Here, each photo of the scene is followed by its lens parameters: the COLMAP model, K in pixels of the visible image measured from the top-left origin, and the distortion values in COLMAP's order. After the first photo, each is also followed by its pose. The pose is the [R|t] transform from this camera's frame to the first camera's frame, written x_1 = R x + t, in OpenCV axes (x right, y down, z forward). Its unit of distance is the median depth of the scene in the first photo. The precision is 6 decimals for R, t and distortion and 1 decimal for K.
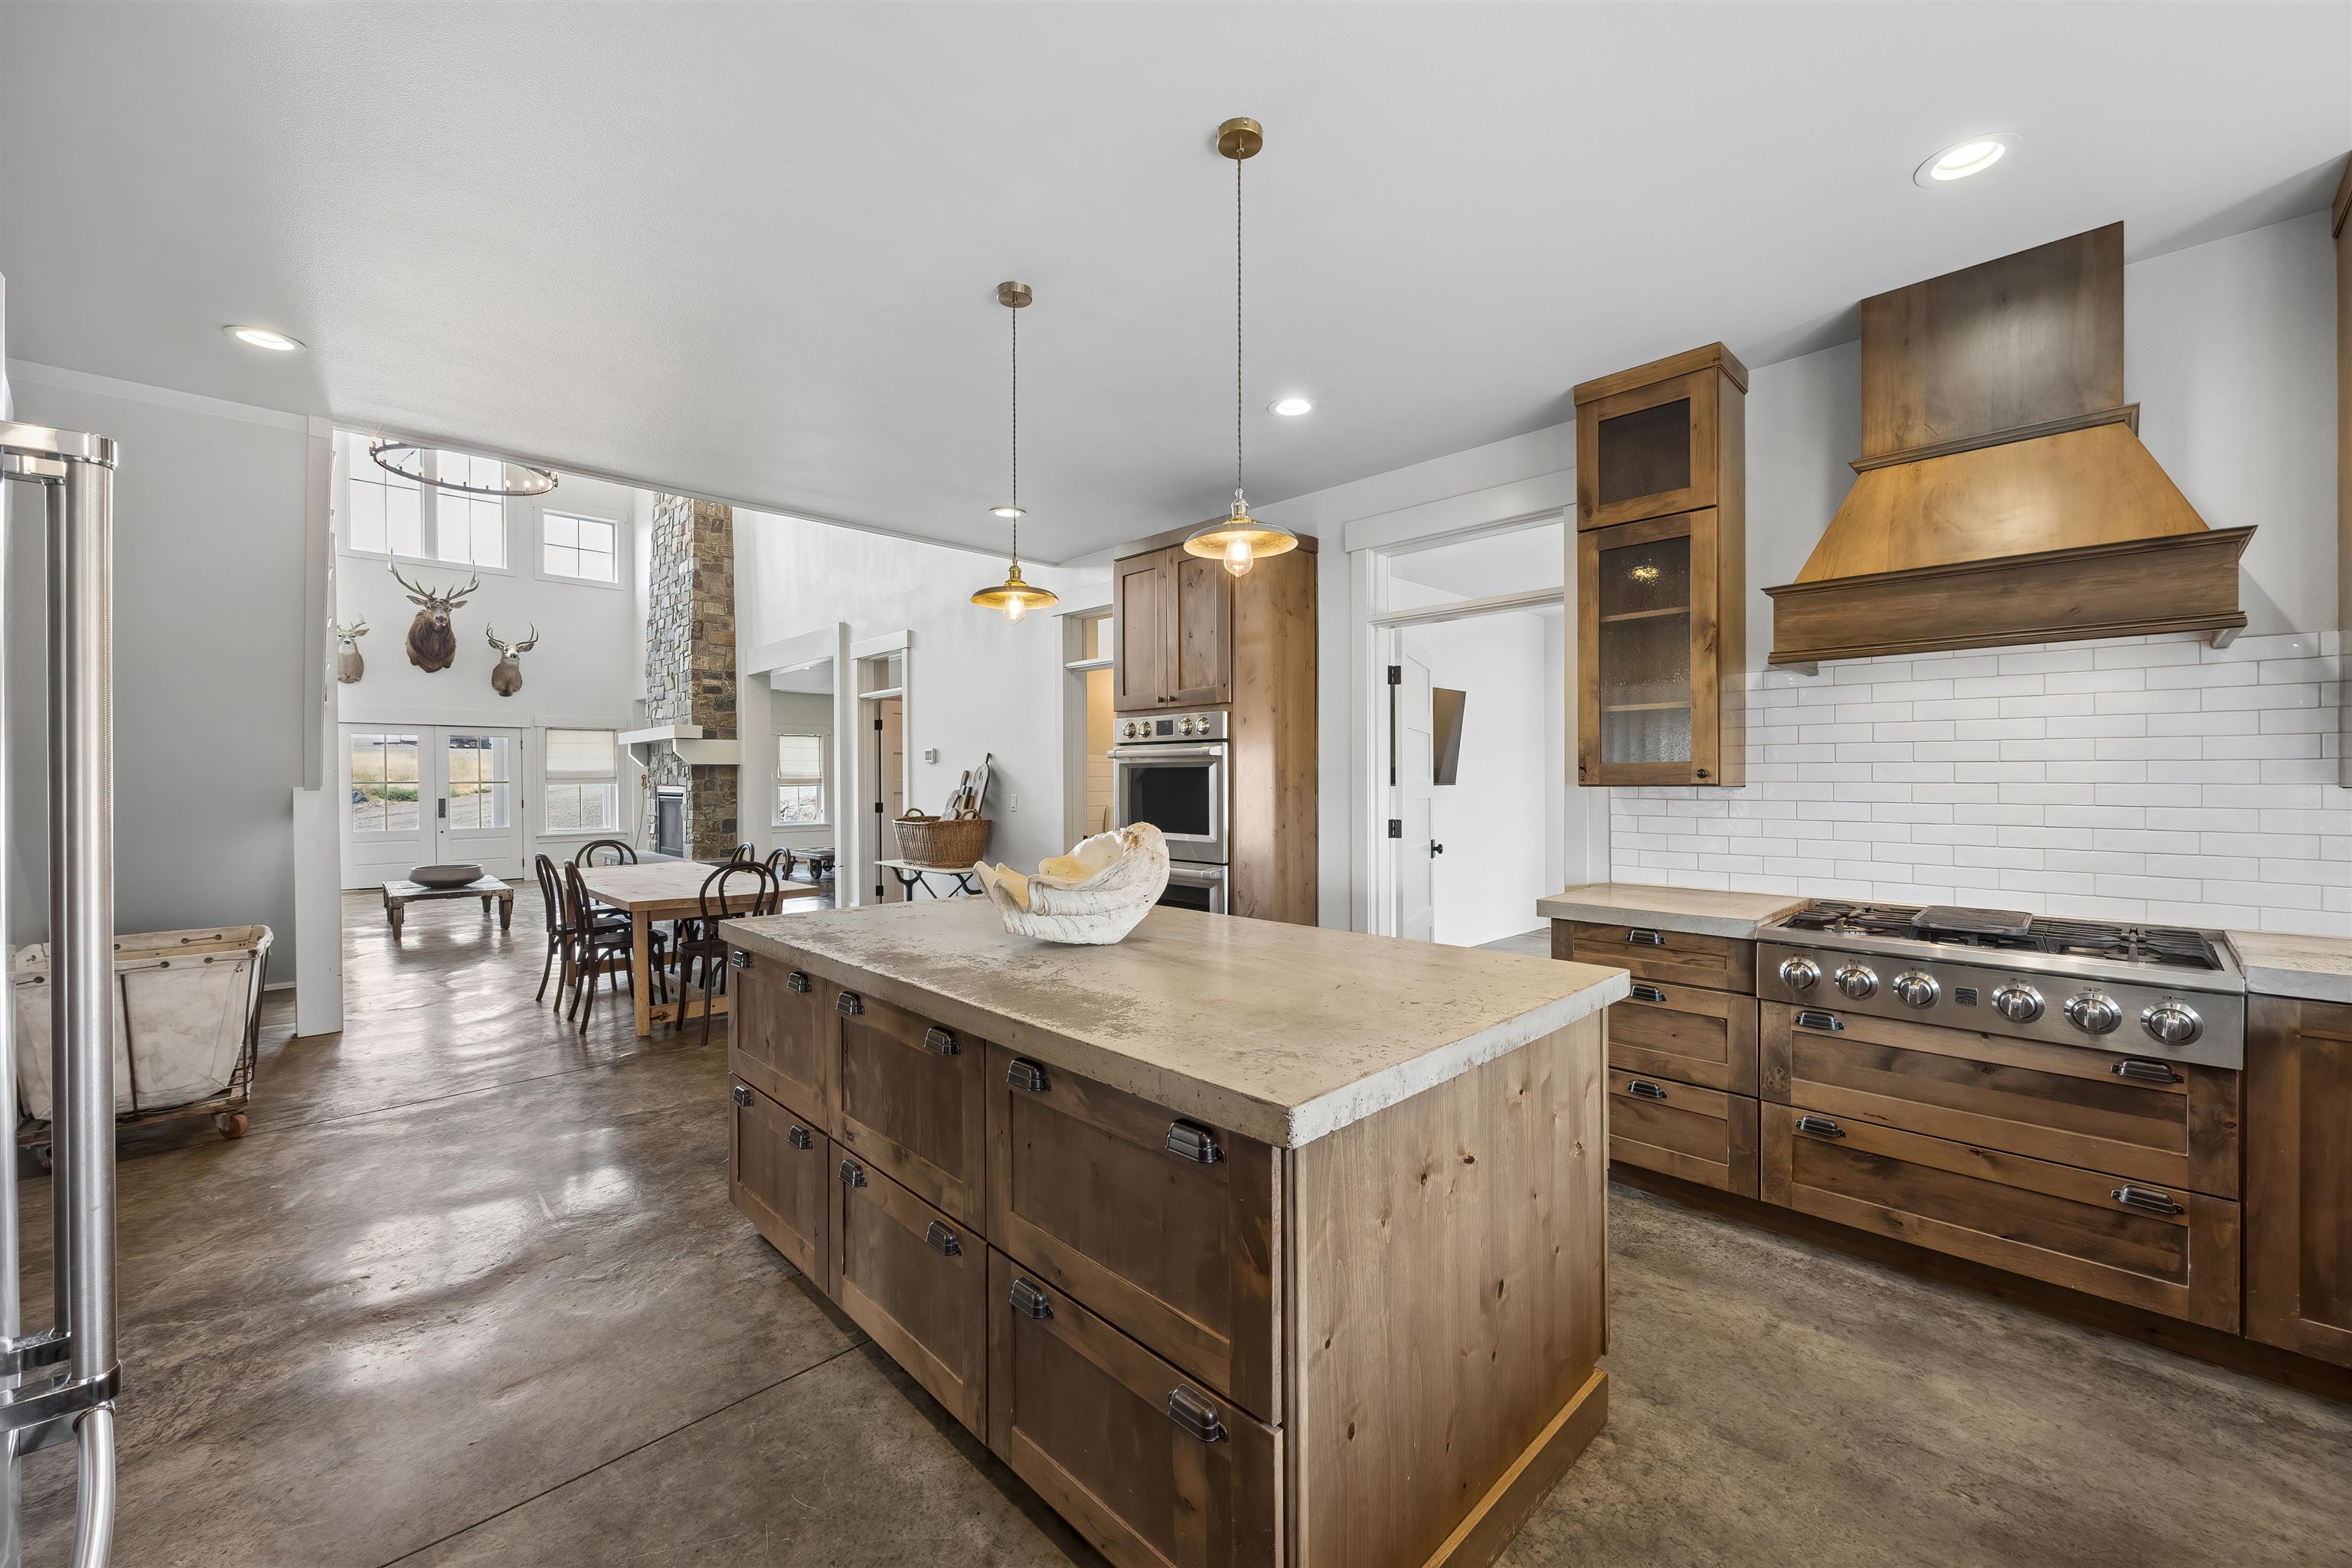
lens RADIAL K [[915.7, 0, 1176.0], [0, 915.7, 784.0], [0, 0, 1]] dist [-0.000433, -0.000081]
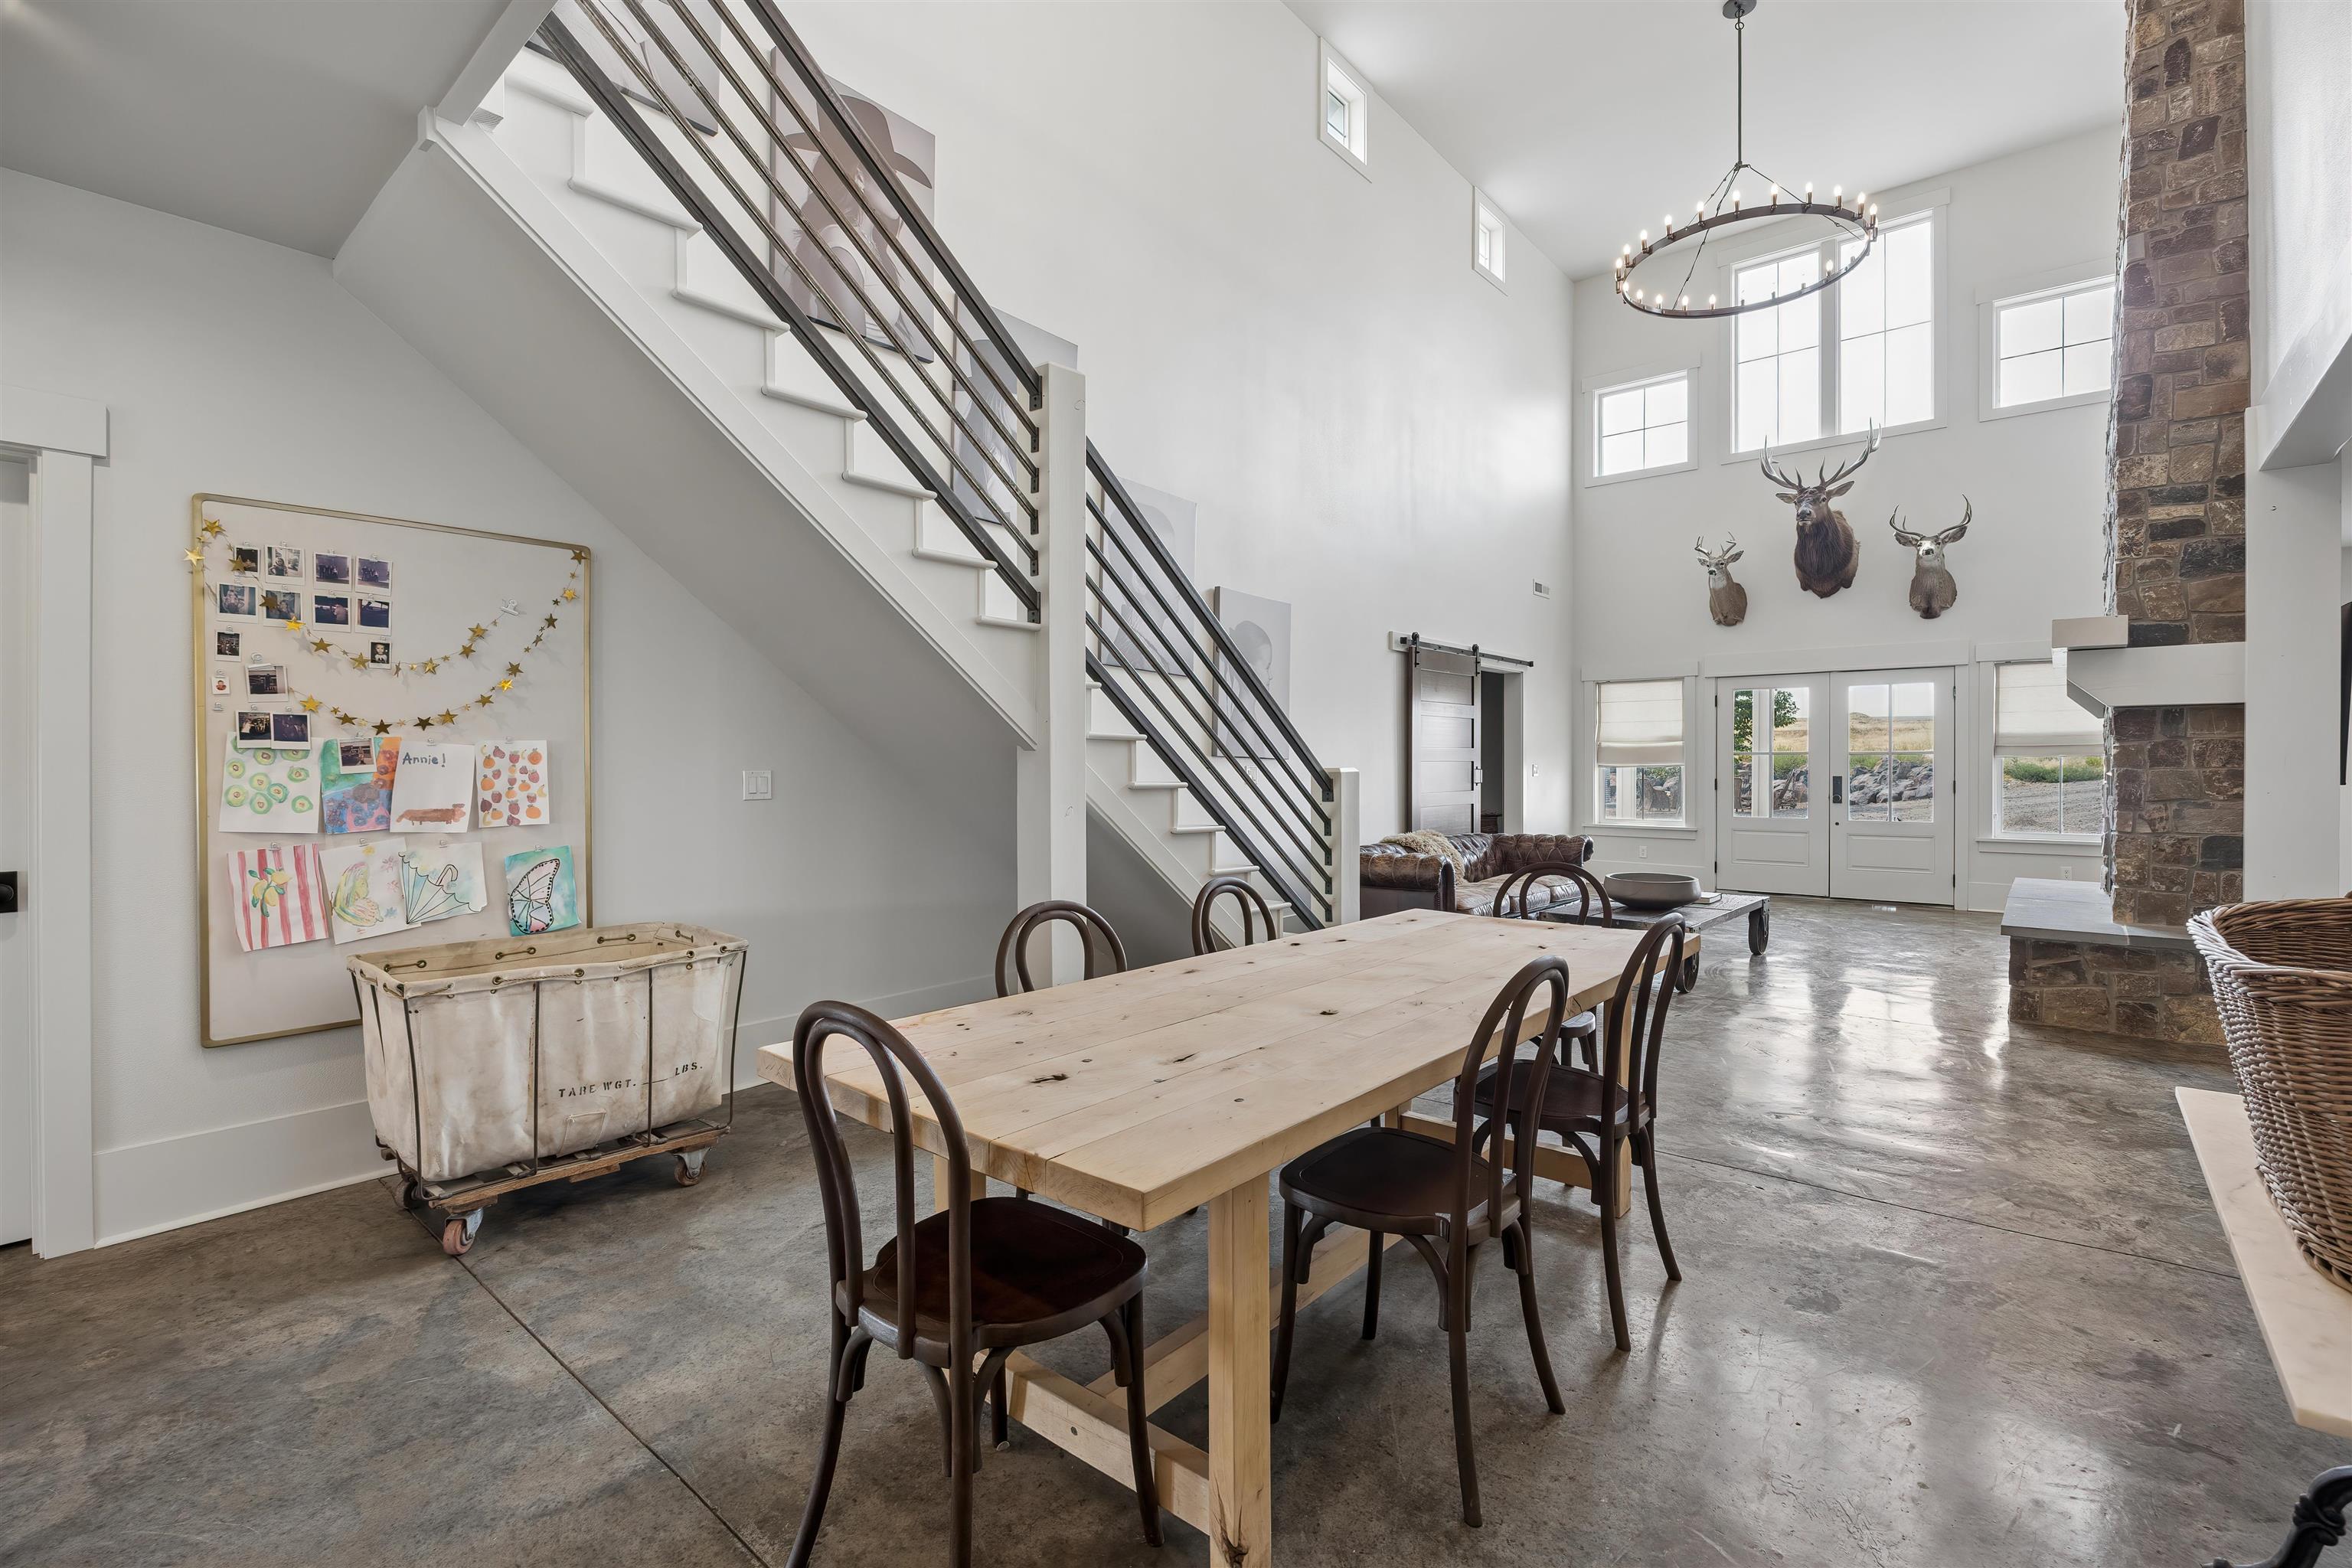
lens RADIAL K [[1041.9, 0, 1185.2], [0, 1041.9, 775.9], [0, 0, 1]] dist [-0.013847, -0.000046]
pose [[0.099112, 0.016576, -0.994938, -0.074492], [-0.004830, 0.999857, 0.016177, 0.006044], [0.995065, 0.003202, 0.099177, 0.490217]]
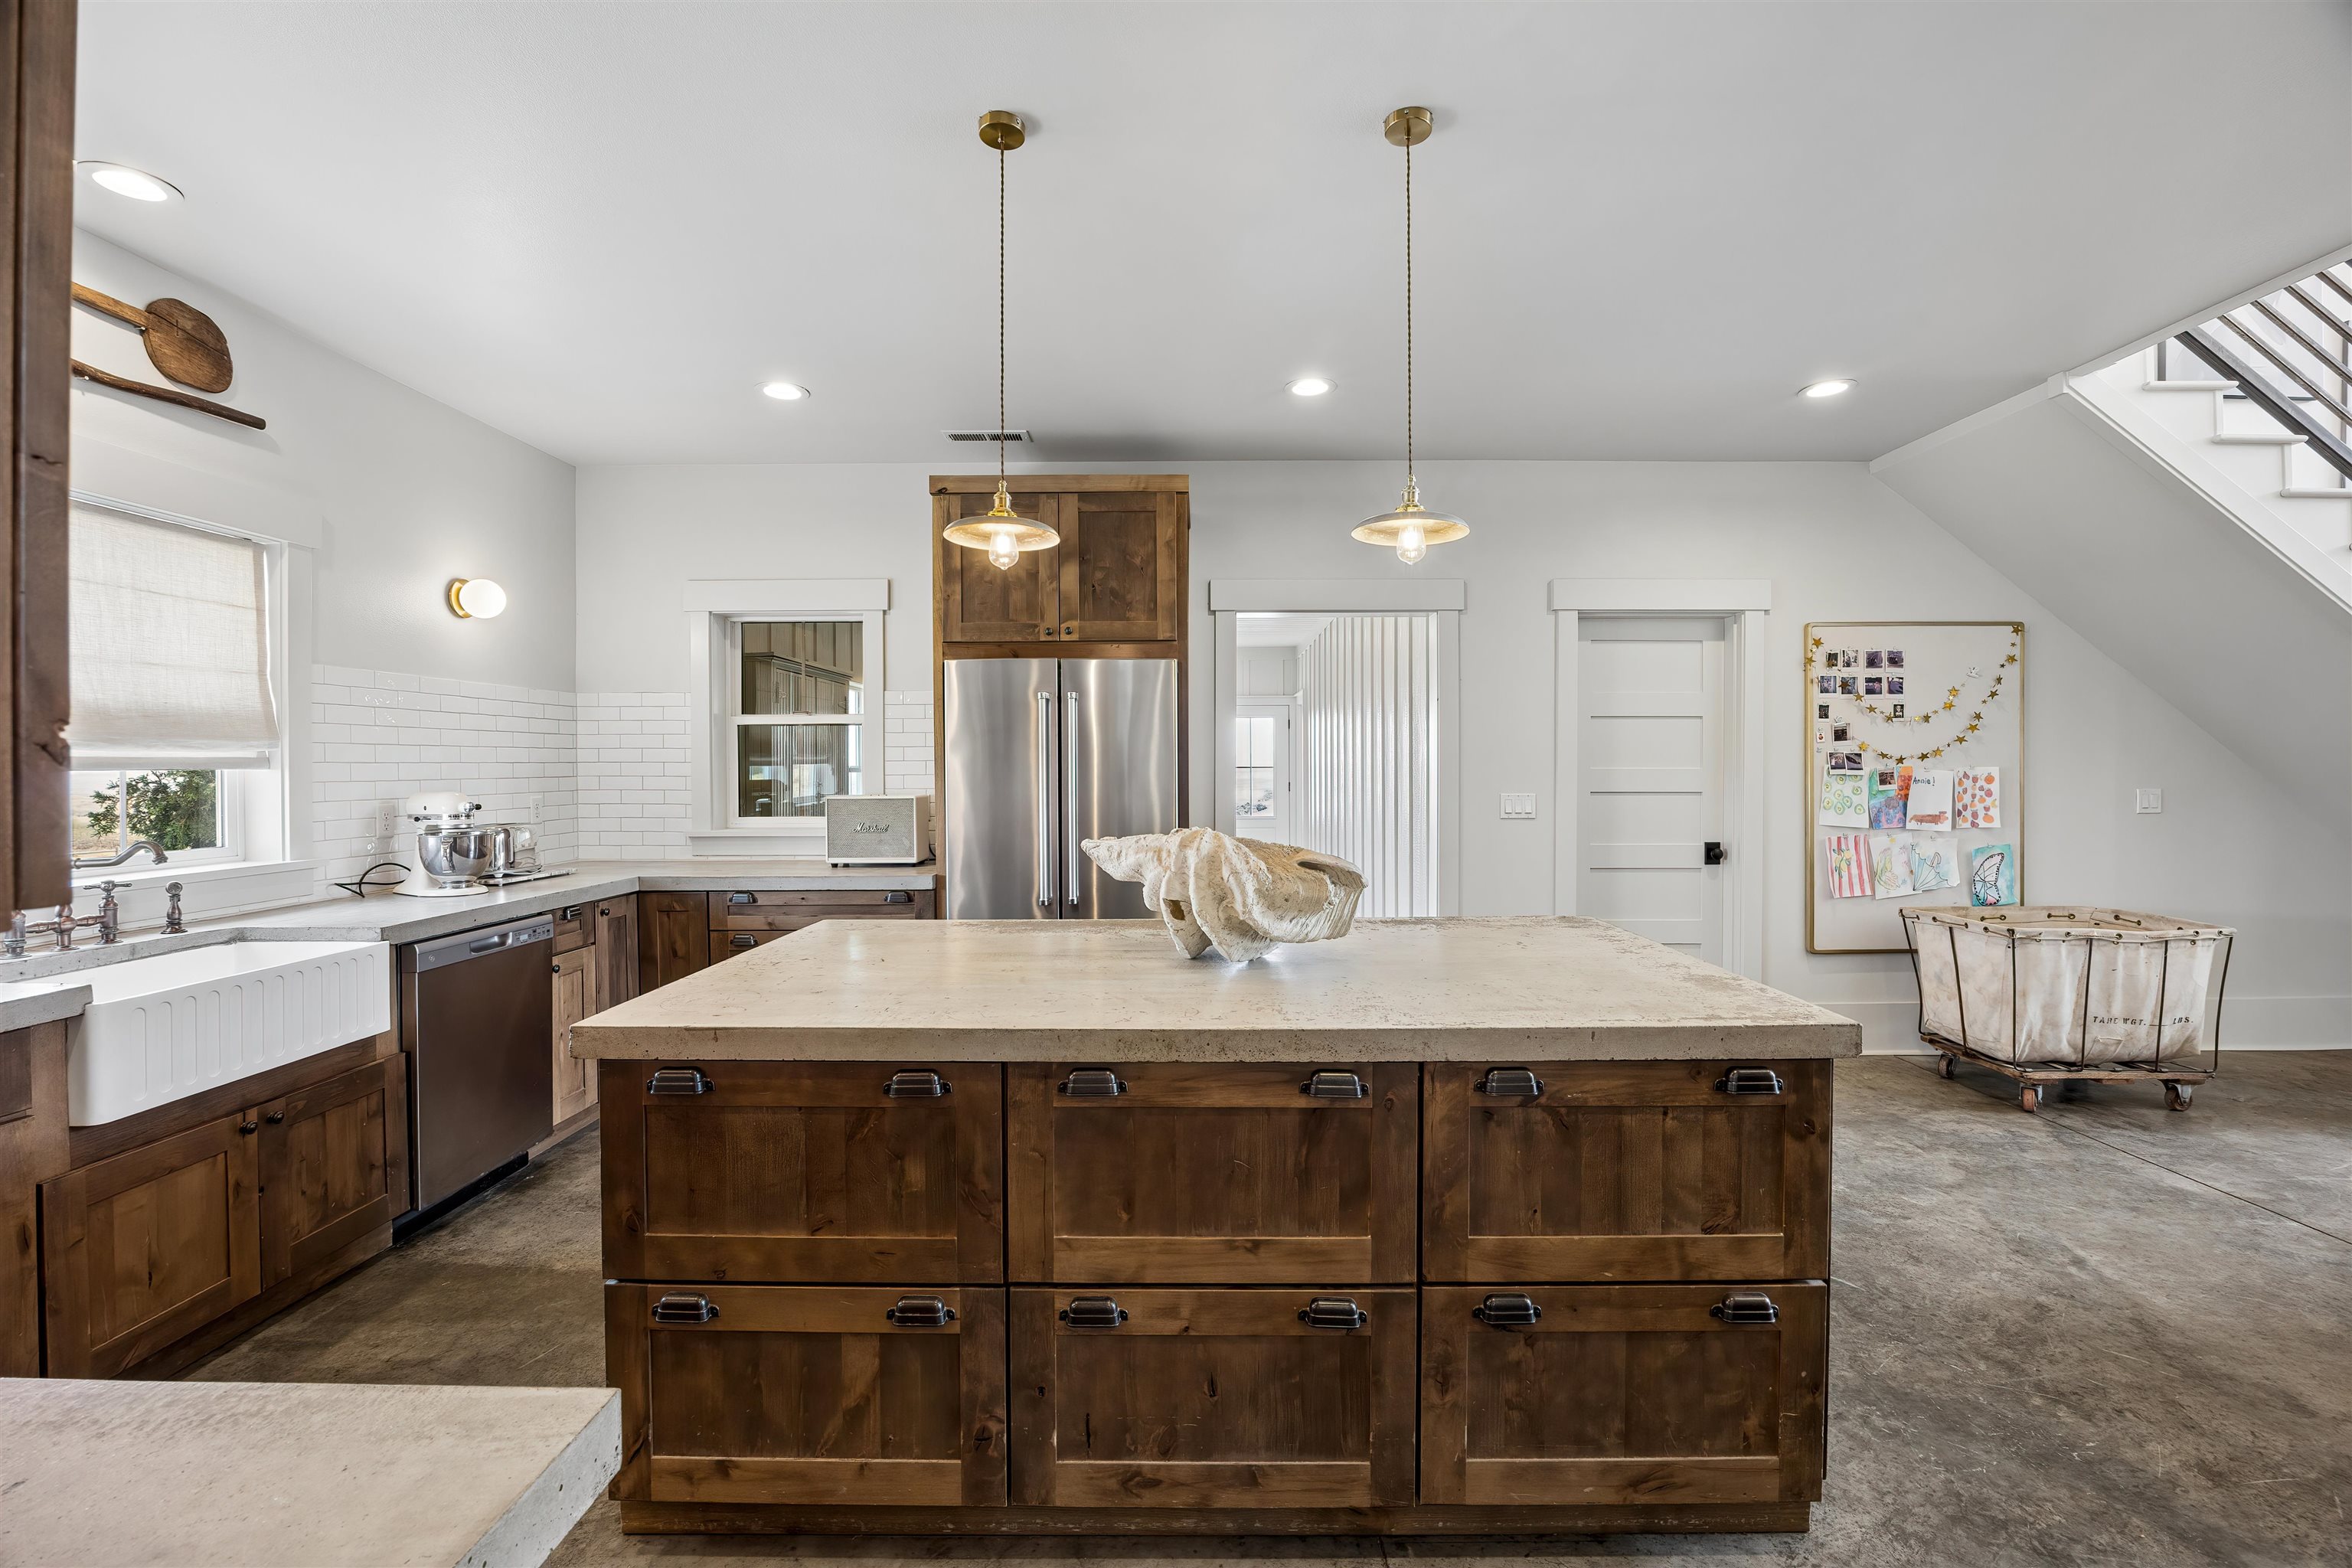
lens RADIAL K [[994.3, 0, 1189.0], [0, 994.3, 771.7], [0, 0, 1]] dist [-0.019036, -0.000117]
pose [[-0.705021, 0.012224, -0.709081, 0.136781], [0.002805, 0.999892, 0.014448, -0.004151], [0.709180, 0.008197, -0.704979, 0.370398]]
